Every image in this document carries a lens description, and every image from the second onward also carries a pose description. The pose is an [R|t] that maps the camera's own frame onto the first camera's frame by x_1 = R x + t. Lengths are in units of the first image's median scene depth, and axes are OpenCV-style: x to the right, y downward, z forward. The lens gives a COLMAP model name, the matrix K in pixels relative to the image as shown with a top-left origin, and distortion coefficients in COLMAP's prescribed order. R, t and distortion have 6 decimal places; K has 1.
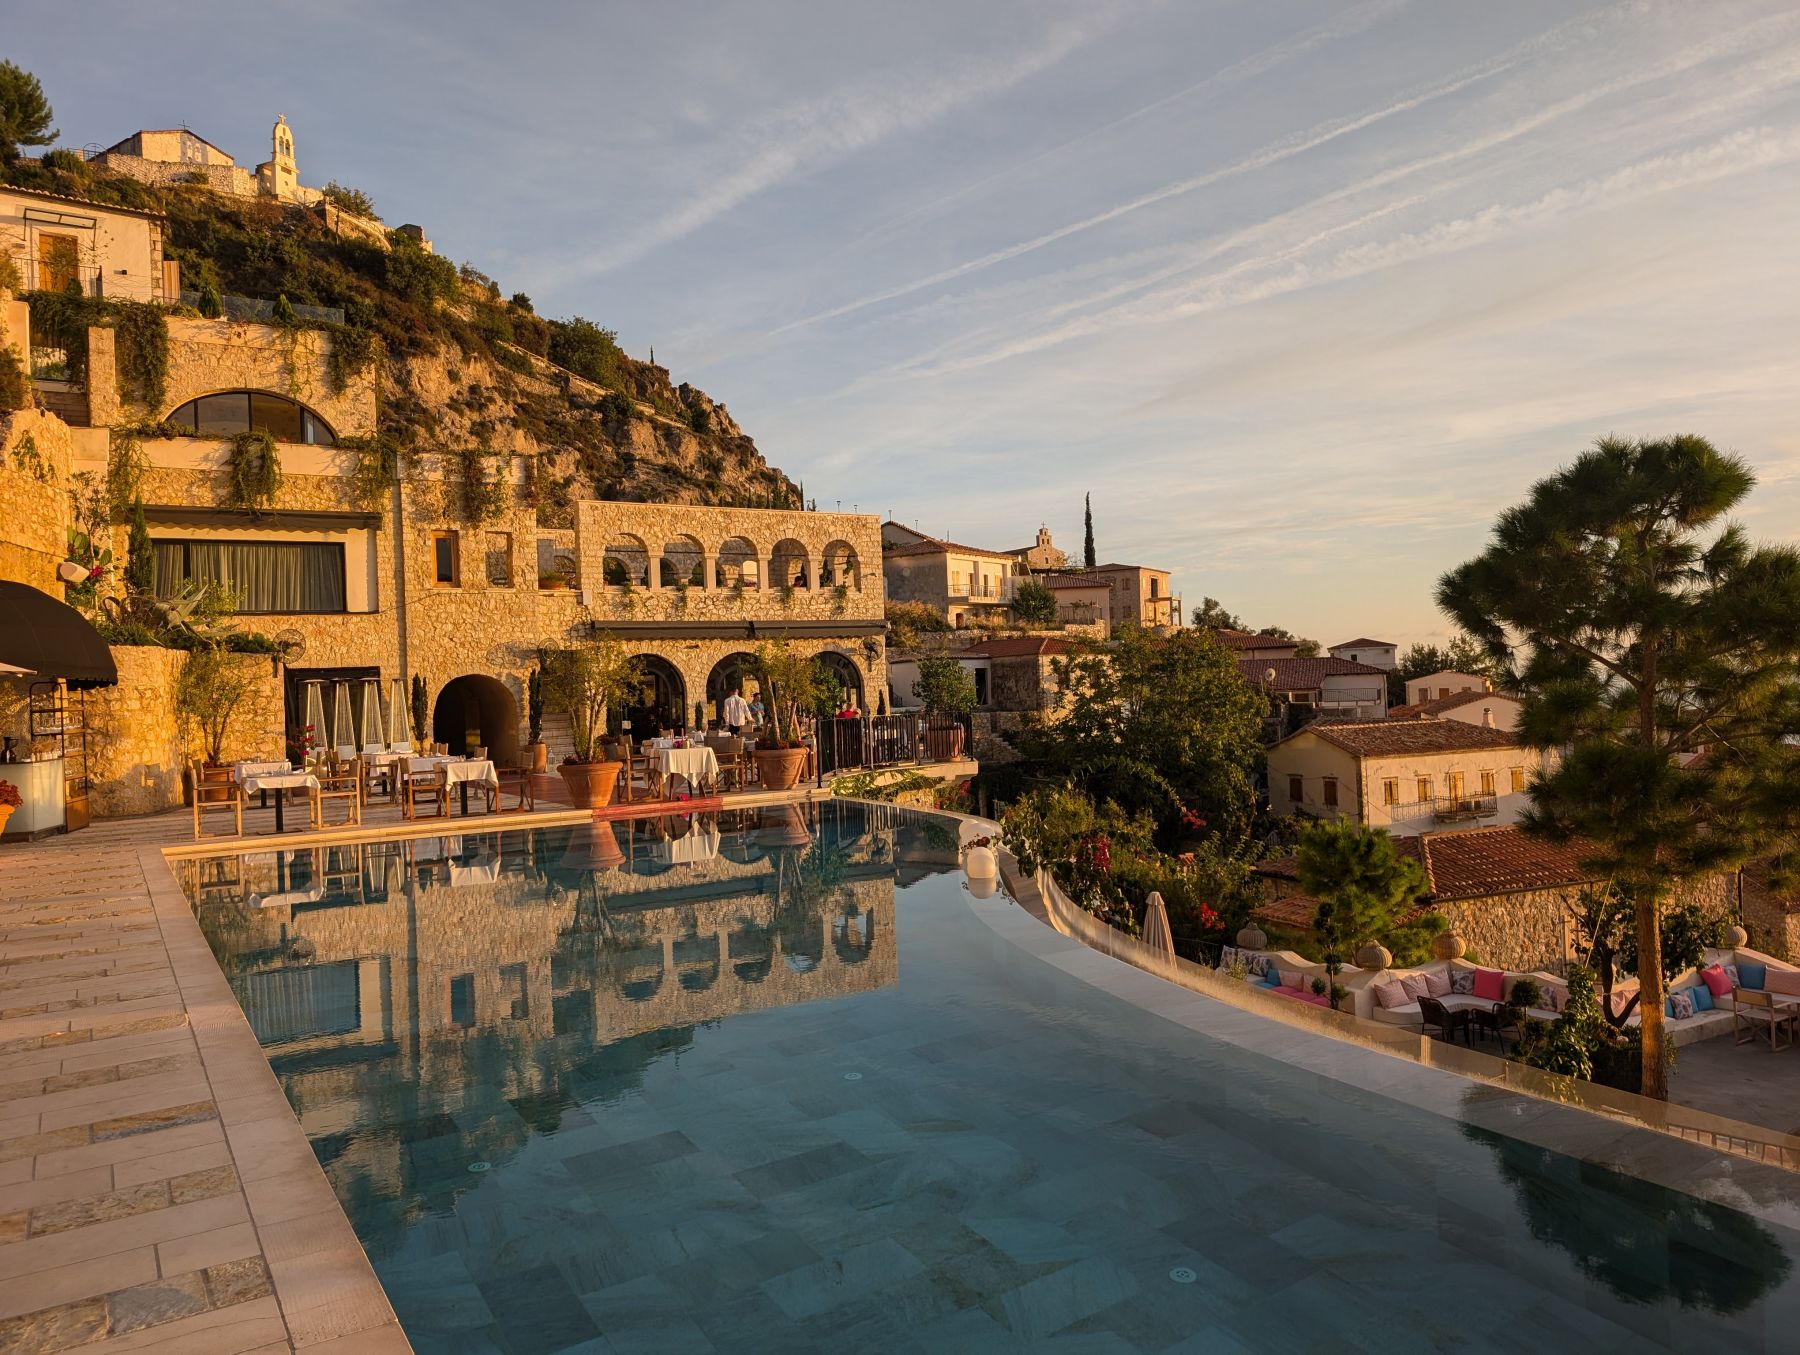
lens RADIAL K [[1283.1, 0, 896.6], [0, 1283.1, 696.3], [0, 0, 1]] dist [0.047844, -0.036027]
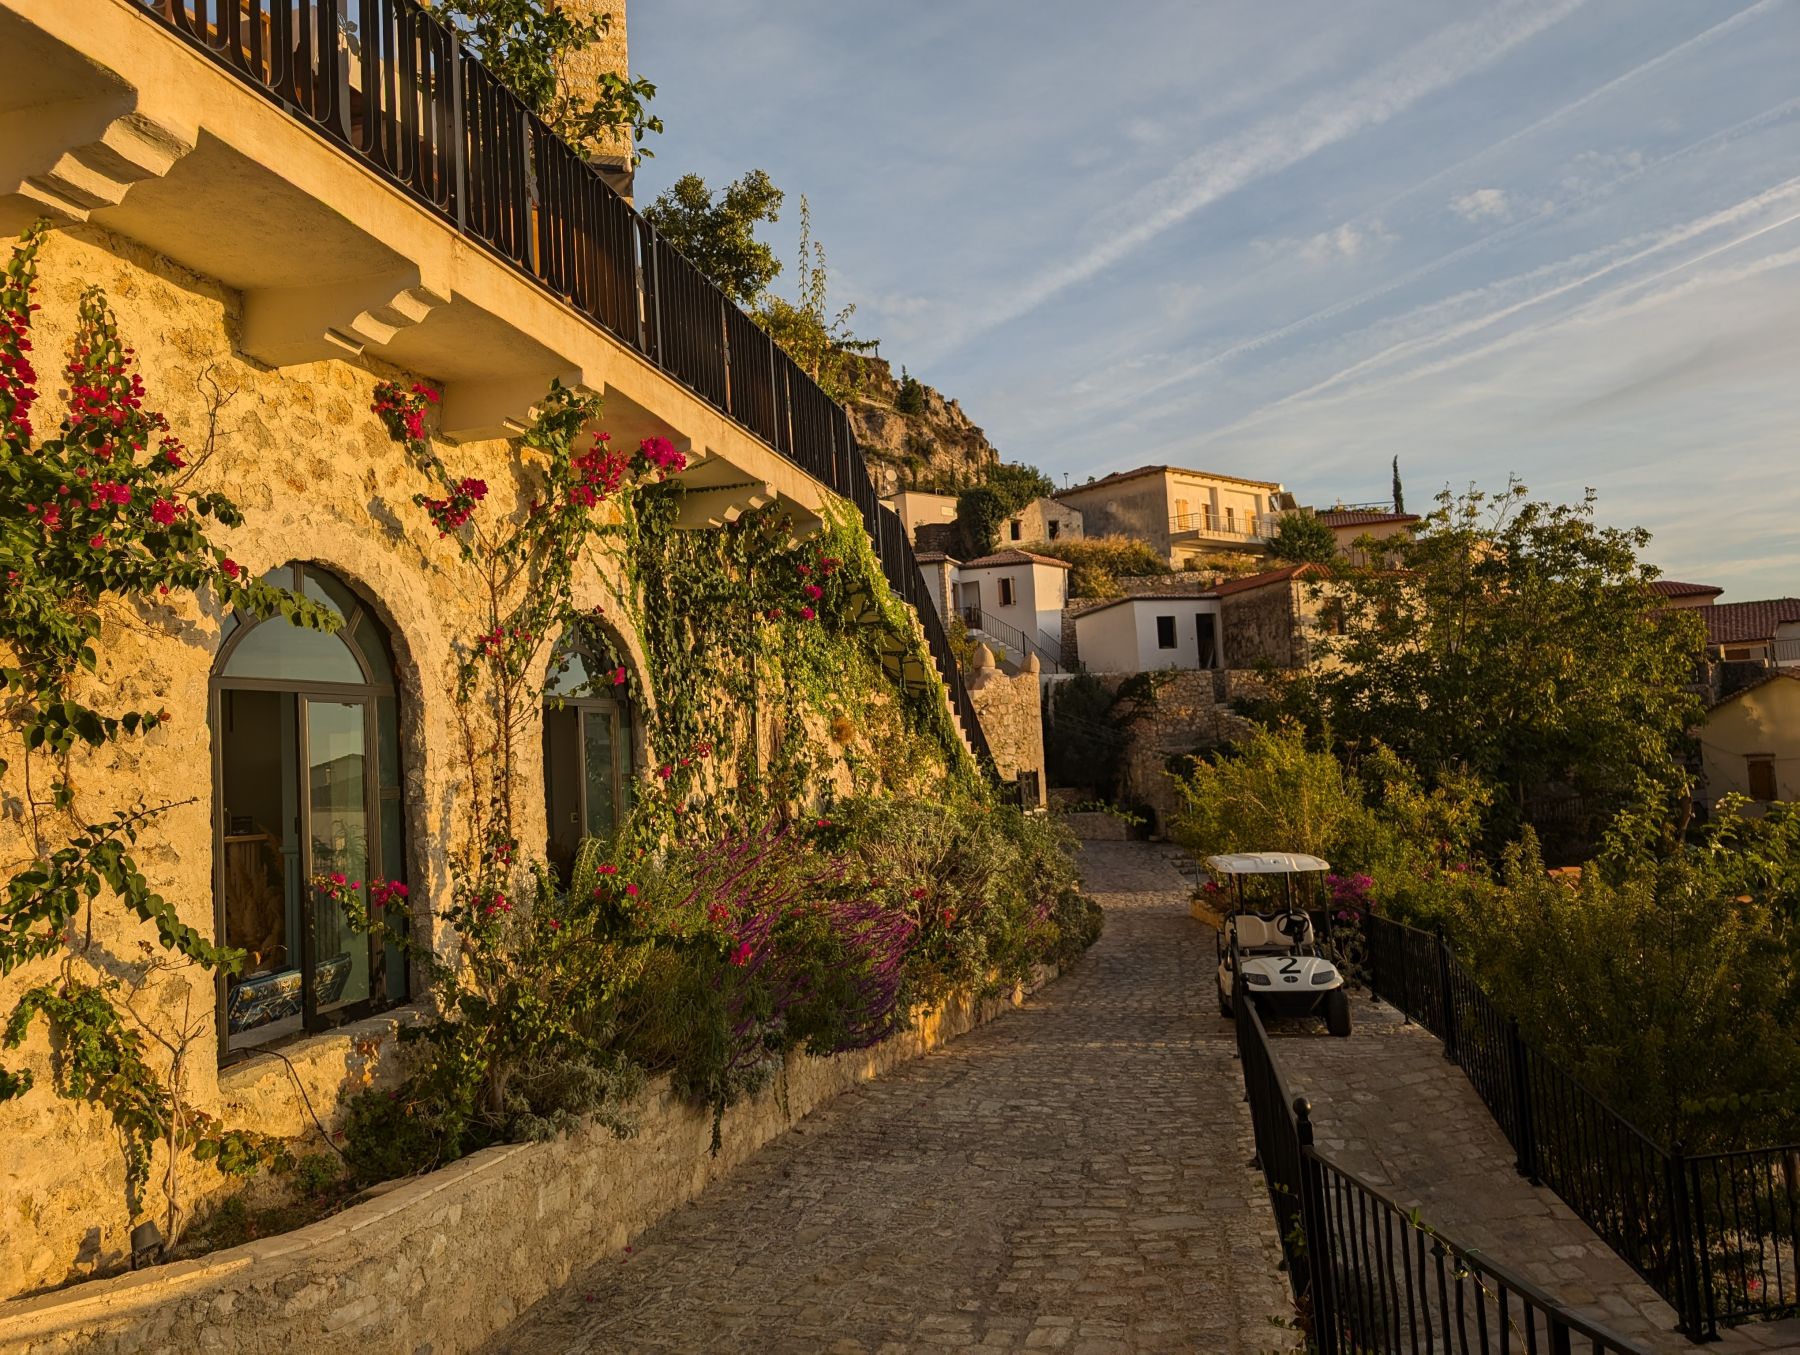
lens RADIAL K [[1293.3, 0, 865.8], [0, 1293.3, 681.0], [0, 0, 1]] dist [-0.001226, -0.041577]
pose [[0.965862, -0.035109, -0.256668, 0.156051], [0.019759, 0.997872, -0.062143, 0.119293], [0.258304, 0.054951, 0.964500, 0.734075]]
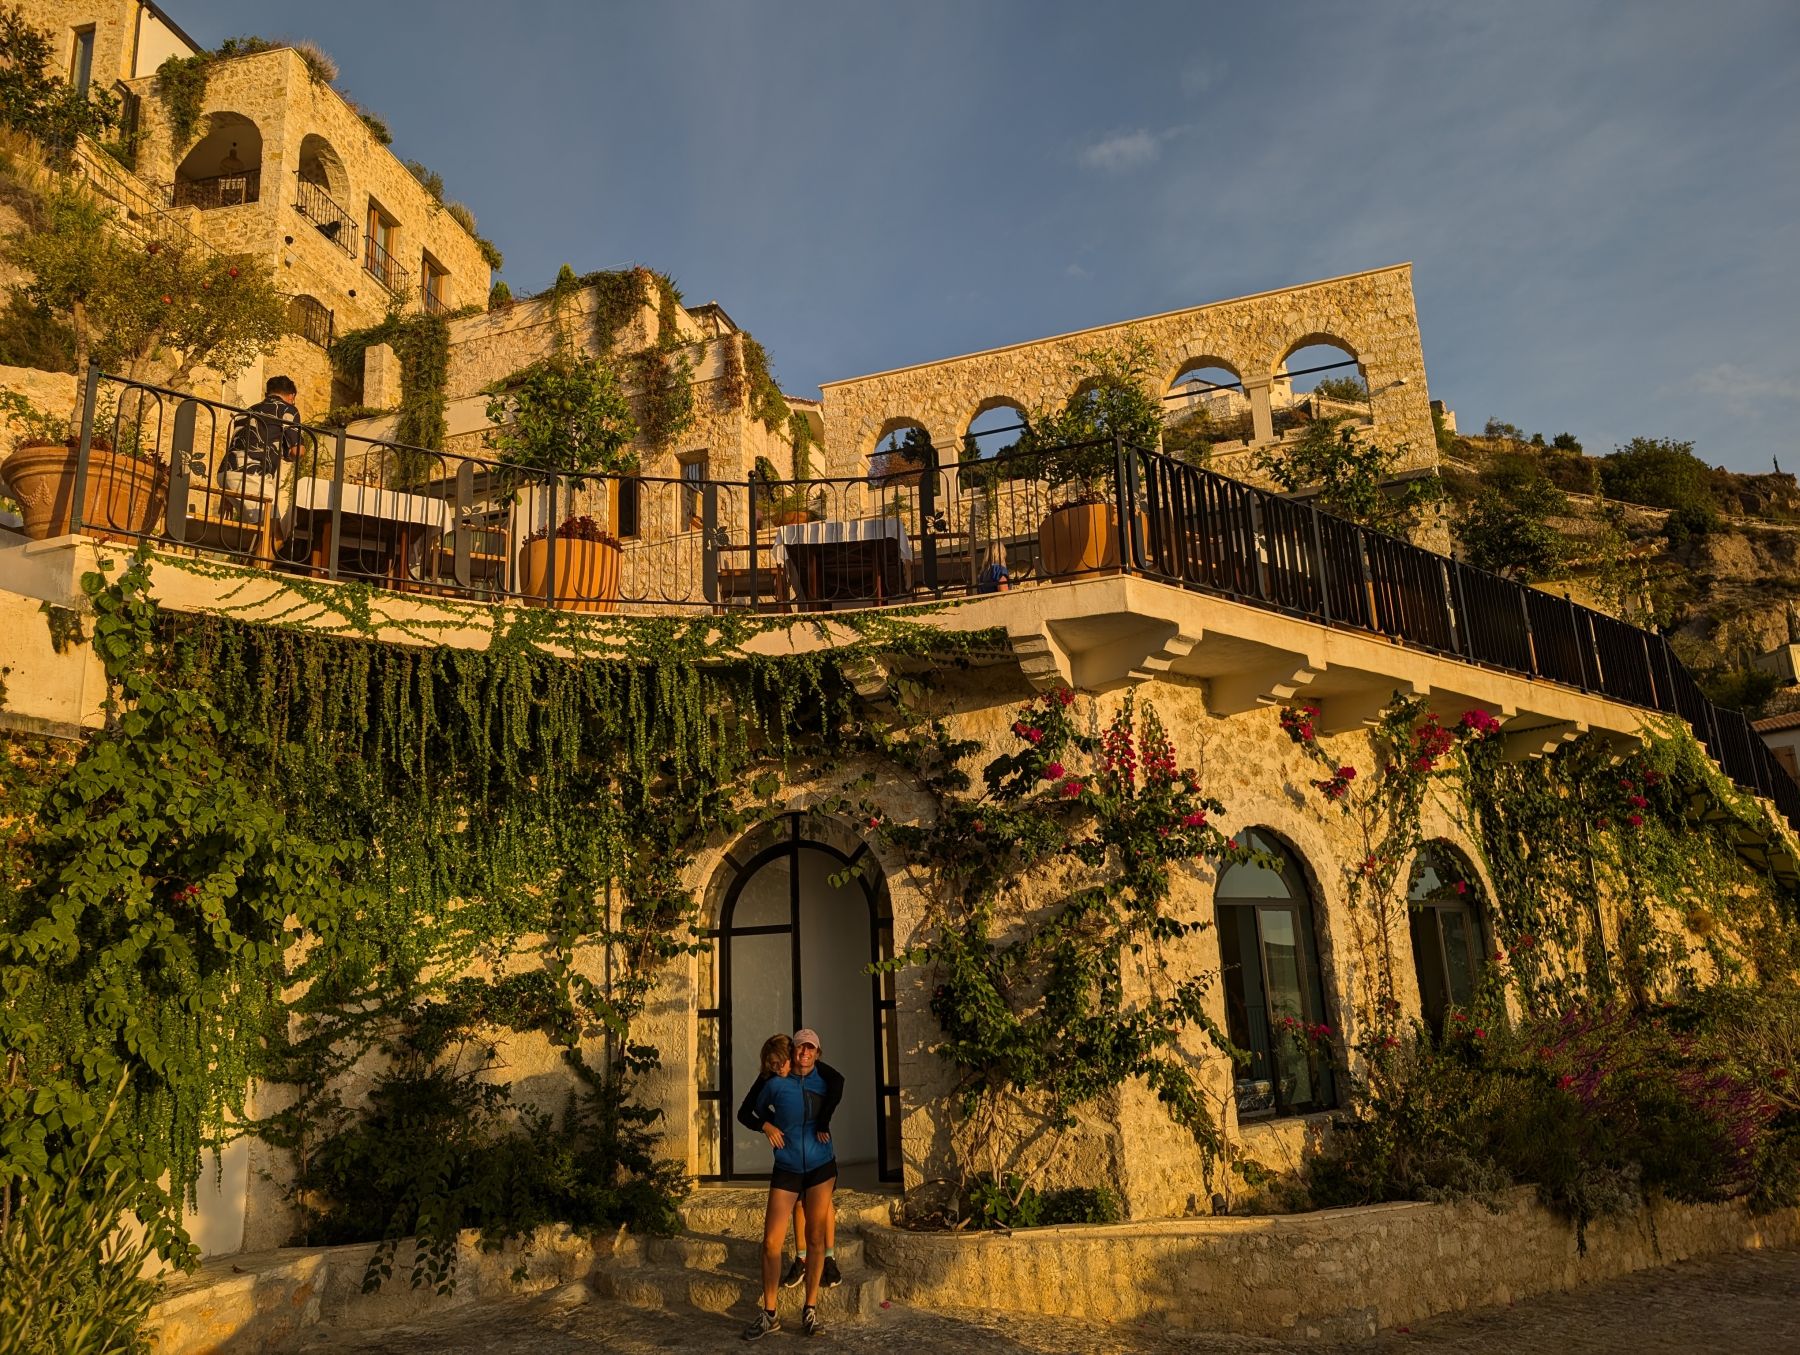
lens RADIAL K [[1313.7, 0, 897.7], [0, 1313.7, 649.1], [0, 0, 1]] dist [-0.000696, 0.033245]
pose [[0.642844, -0.188275, -0.742498, 0.223478], [0.013222, 0.971906, -0.234999, 0.121154], [0.765883, 0.141250, 0.627273, 0.614308]]
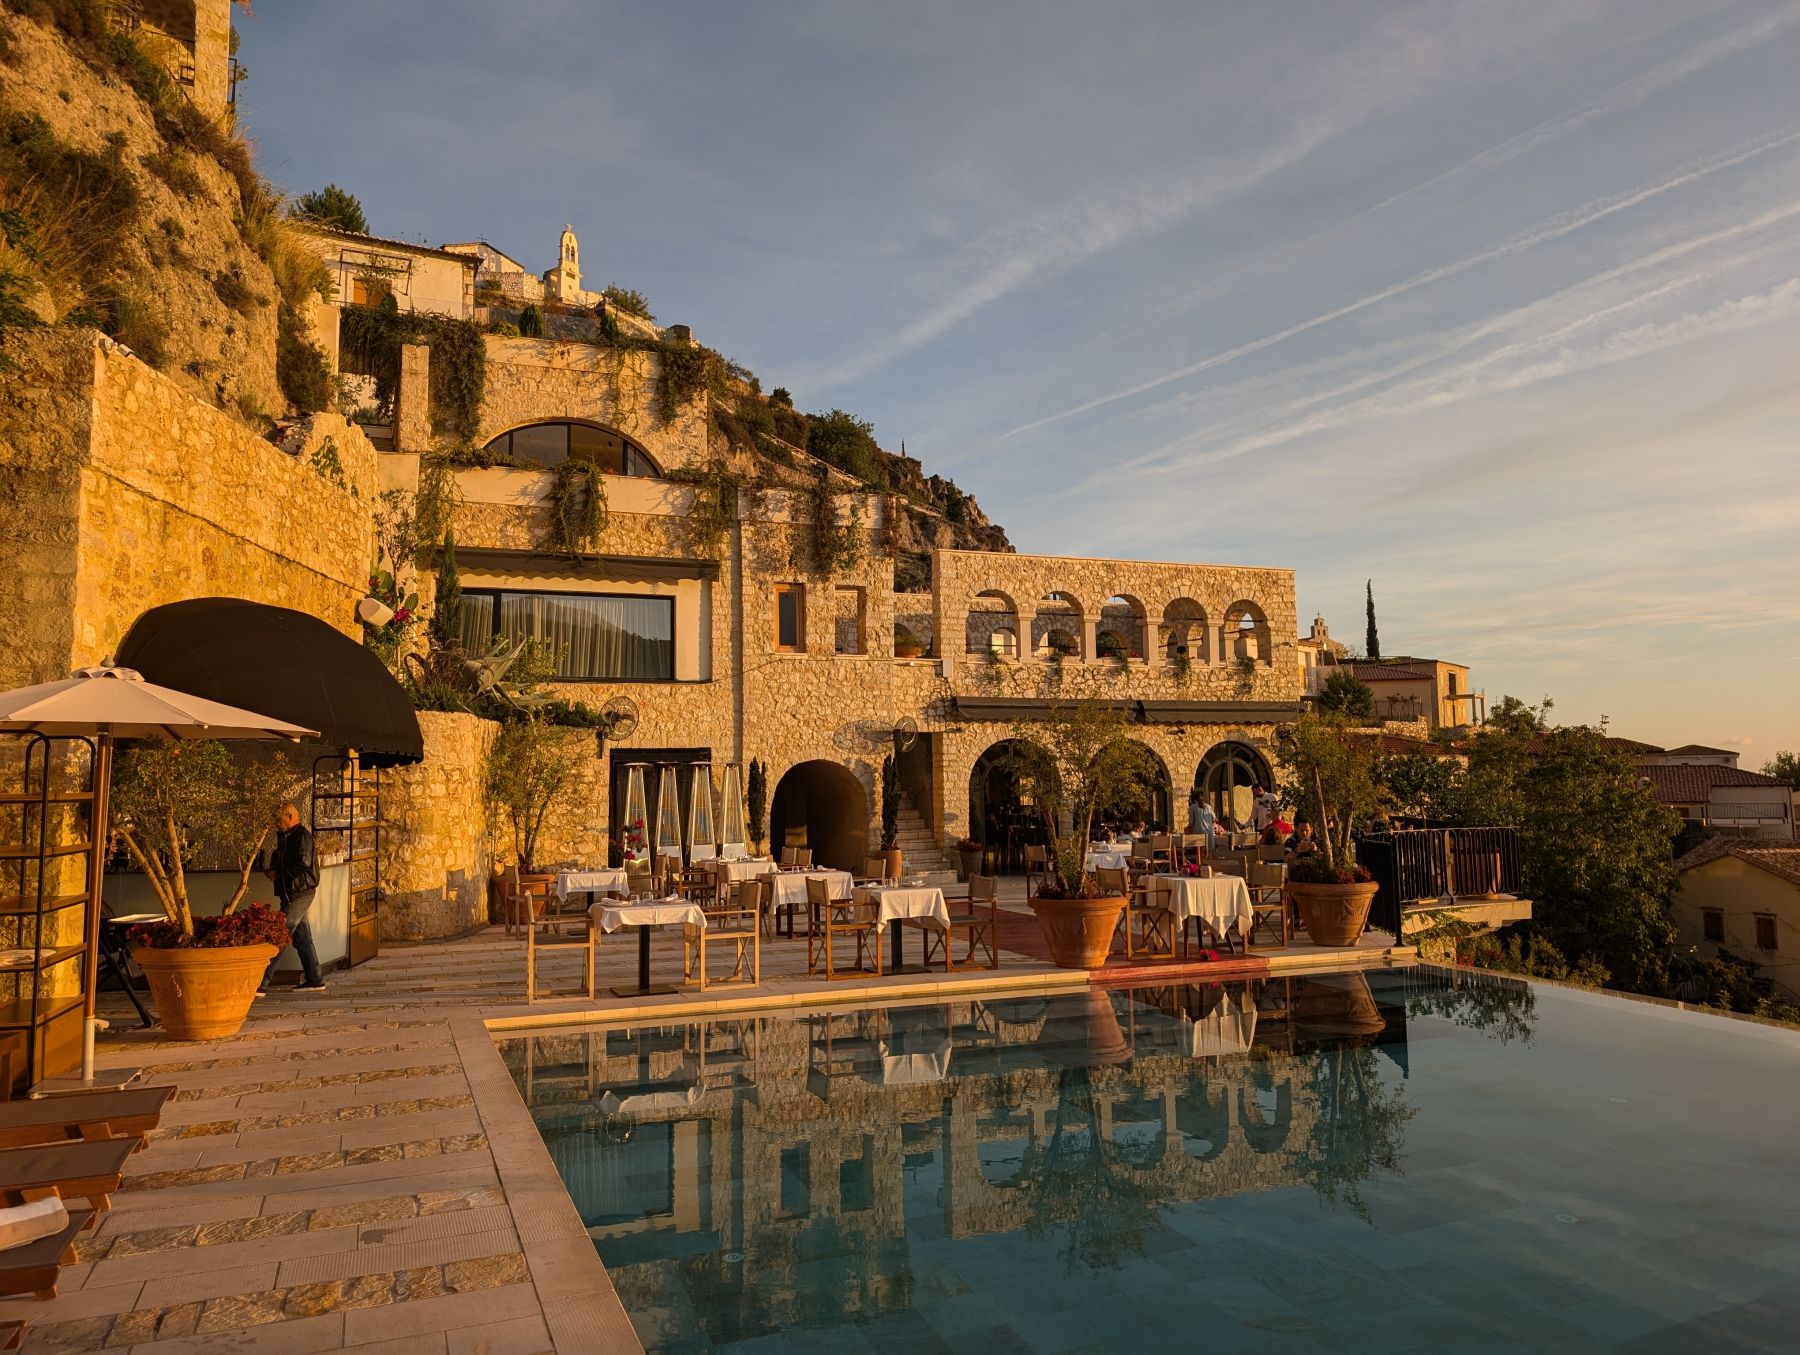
lens RADIAL K [[1283.1, 0, 896.6], [0, 1283.1, 696.3], [0, 0, 1]] dist [0.047844, -0.036027]
pose [[0.985401, 0.010947, -0.169899, -0.129696], [-0.023799, 0.996989, -0.073795, 0.000915], [0.168580, 0.076761, 0.982695, 0.199293]]
